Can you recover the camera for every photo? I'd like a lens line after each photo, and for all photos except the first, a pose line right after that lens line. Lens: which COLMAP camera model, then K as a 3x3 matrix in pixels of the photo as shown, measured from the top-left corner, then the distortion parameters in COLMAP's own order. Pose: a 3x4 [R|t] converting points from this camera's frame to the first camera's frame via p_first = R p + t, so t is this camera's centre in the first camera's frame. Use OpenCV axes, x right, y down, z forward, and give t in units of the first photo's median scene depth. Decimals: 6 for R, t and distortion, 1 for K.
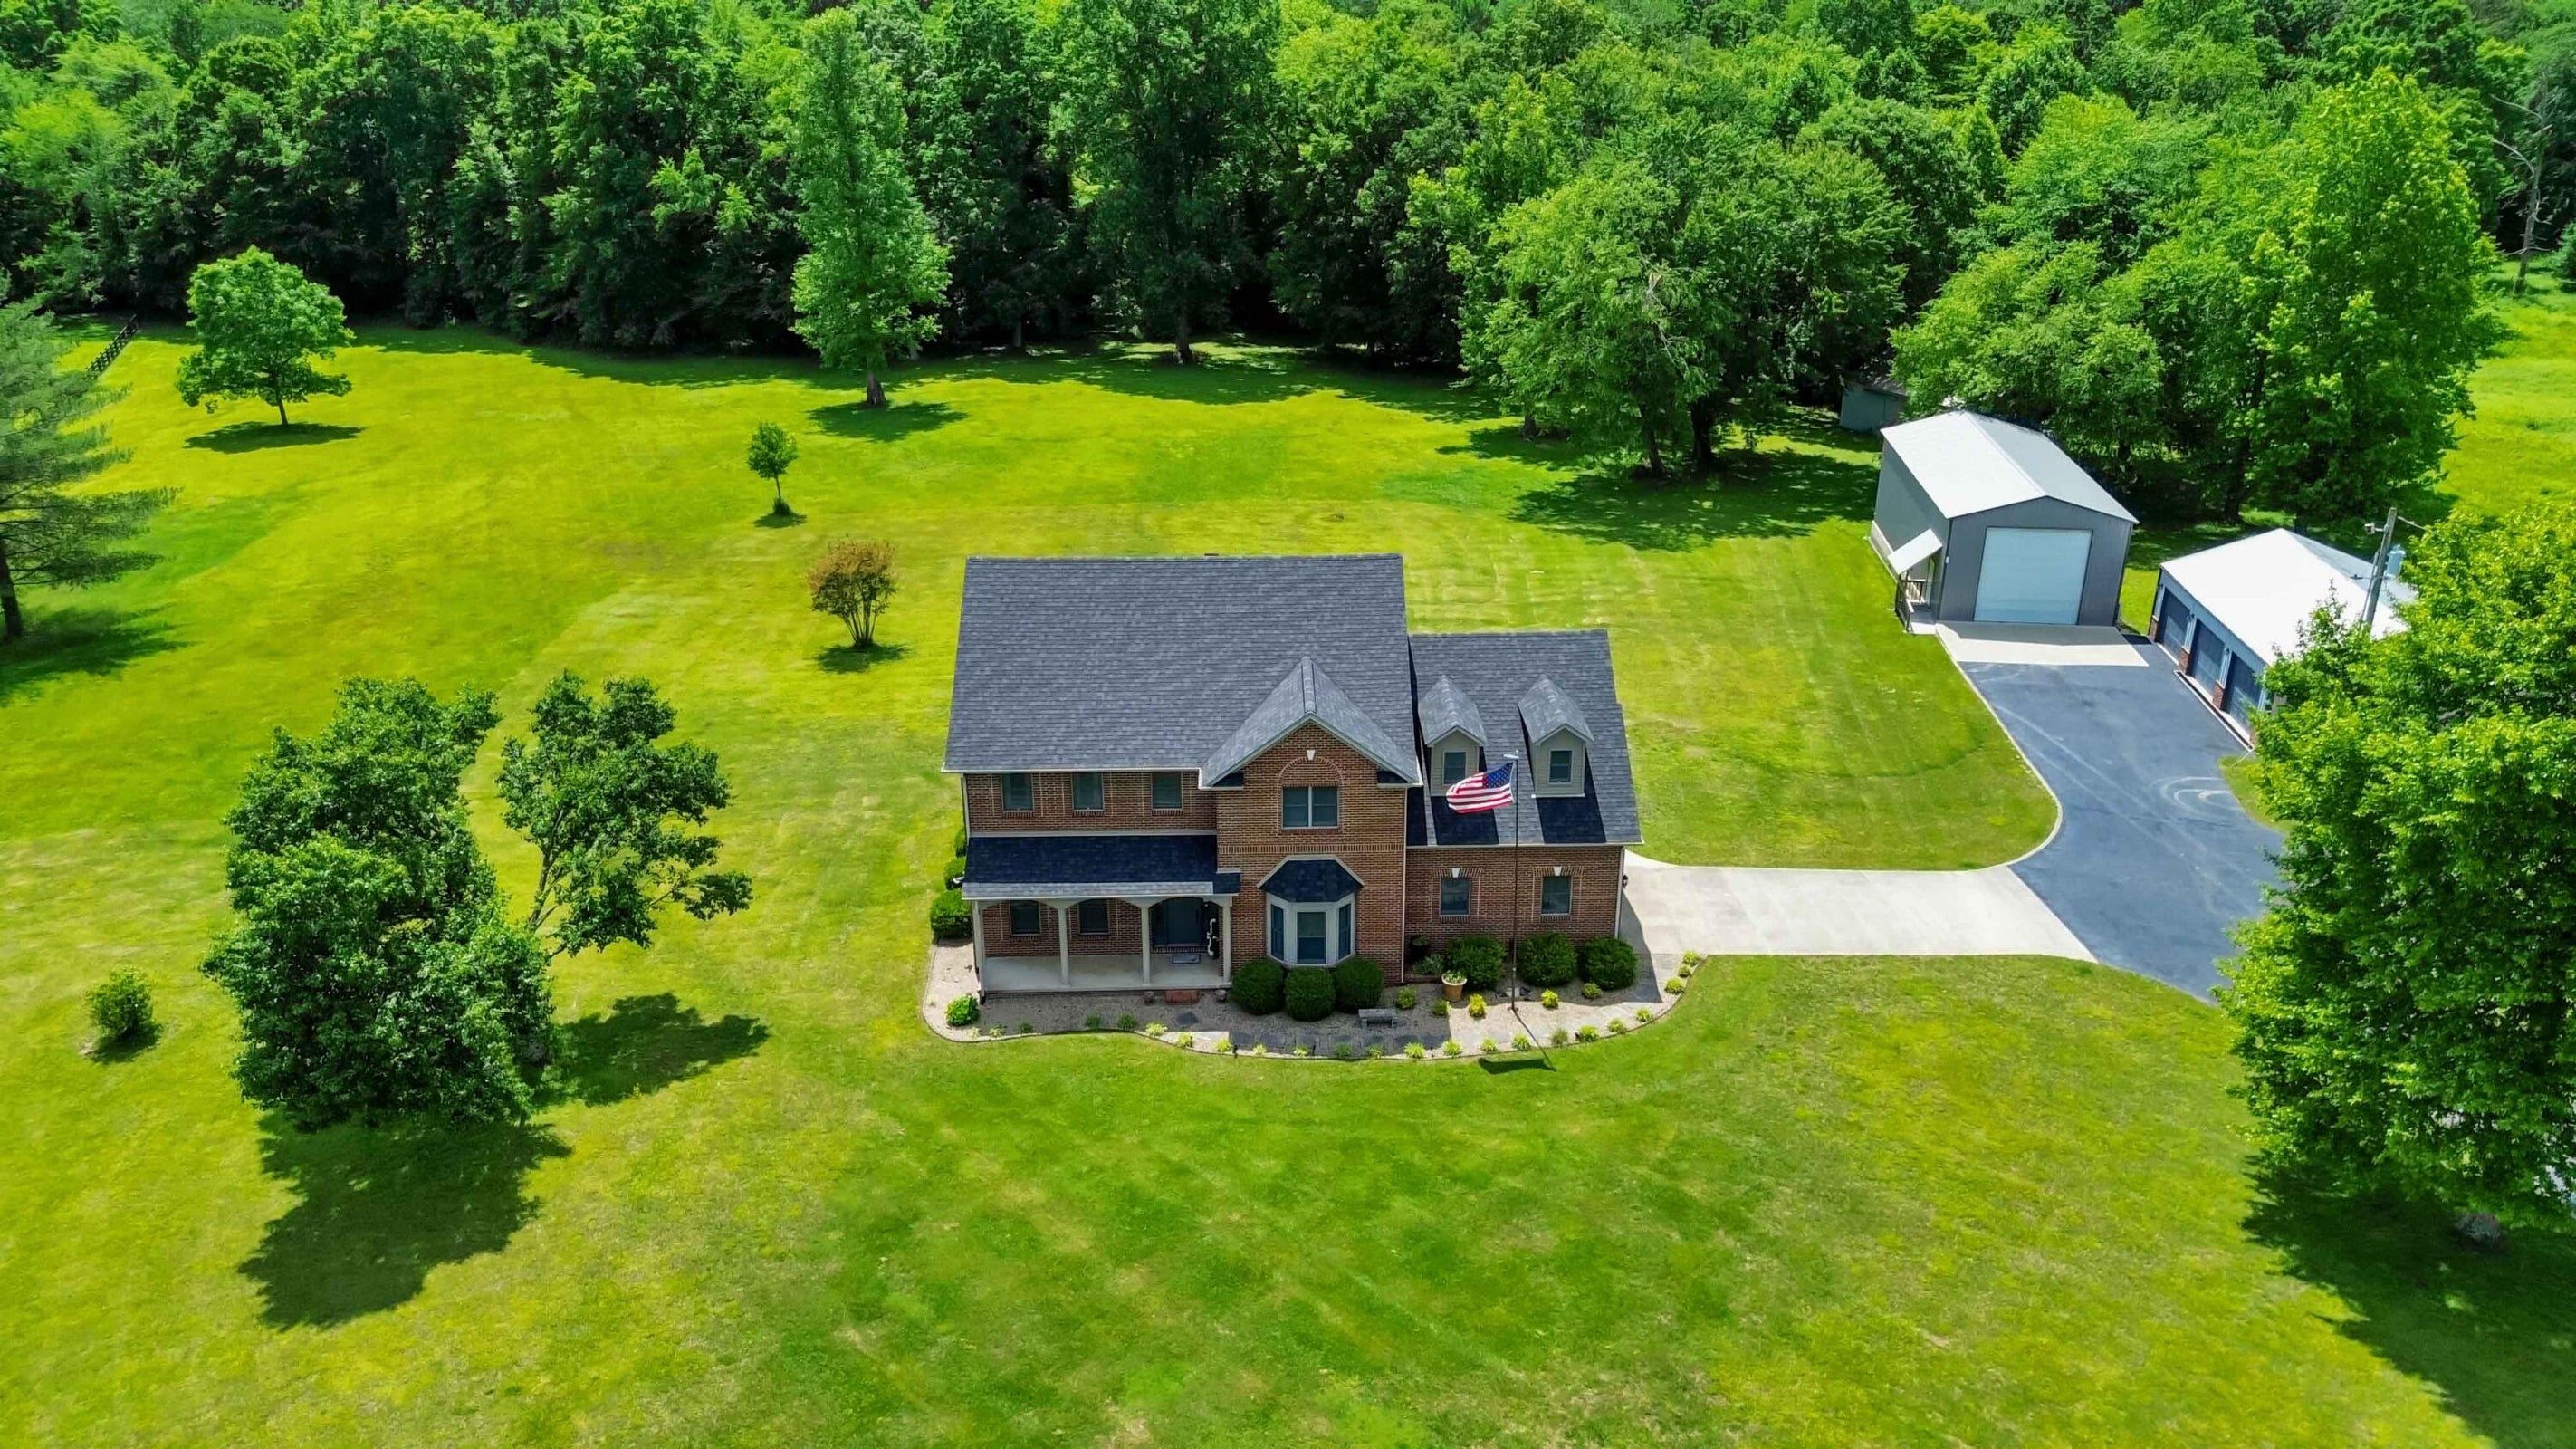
lens RADIAL K [[1817.4, 0, 1309.8], [0, 1817.4, 732.7], [0, 0, 1]] dist [0.048648, -0.046310]
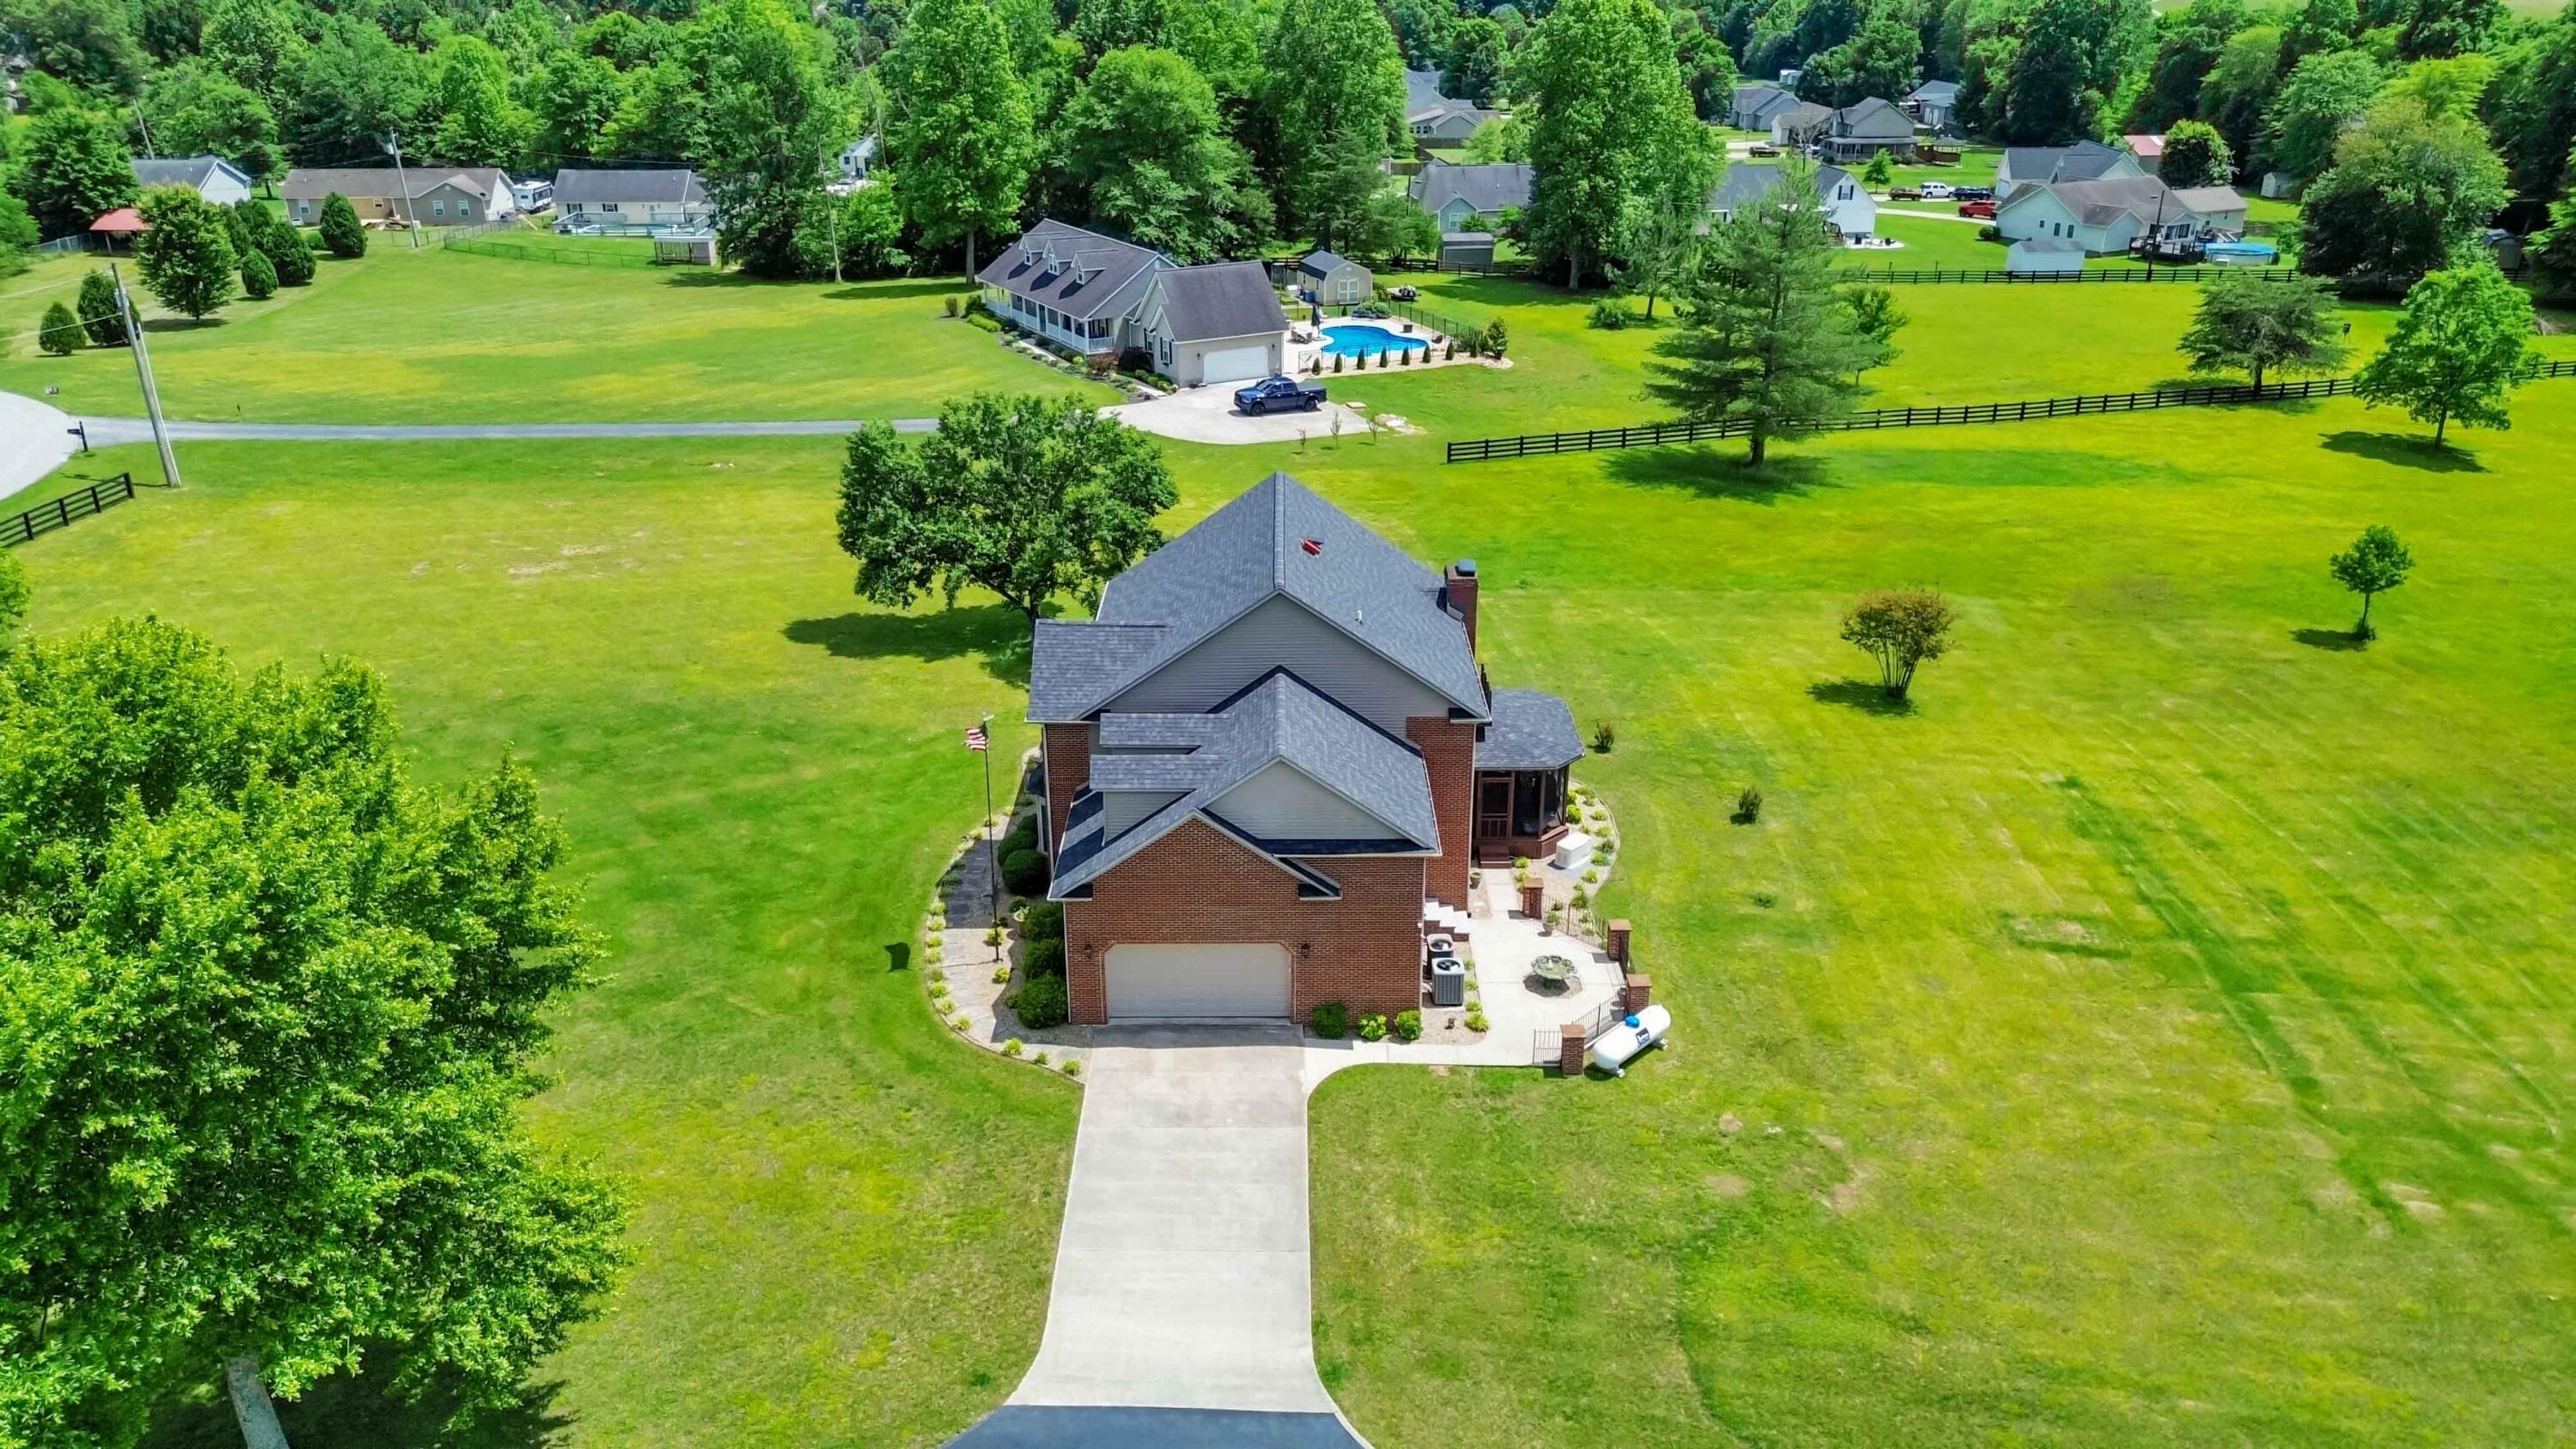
lens RADIAL K [[1817.4, 0, 1287.9], [0, 1817.4, 731.5], [0, 0, 1]] dist [0.048648, -0.046310]
pose [[-0.020874, 0.391848, -0.919793, 0.525130], [-0.393464, 0.842533, 0.367864, -0.211788], [0.919103, 0.369584, 0.136592, 0.491099]]
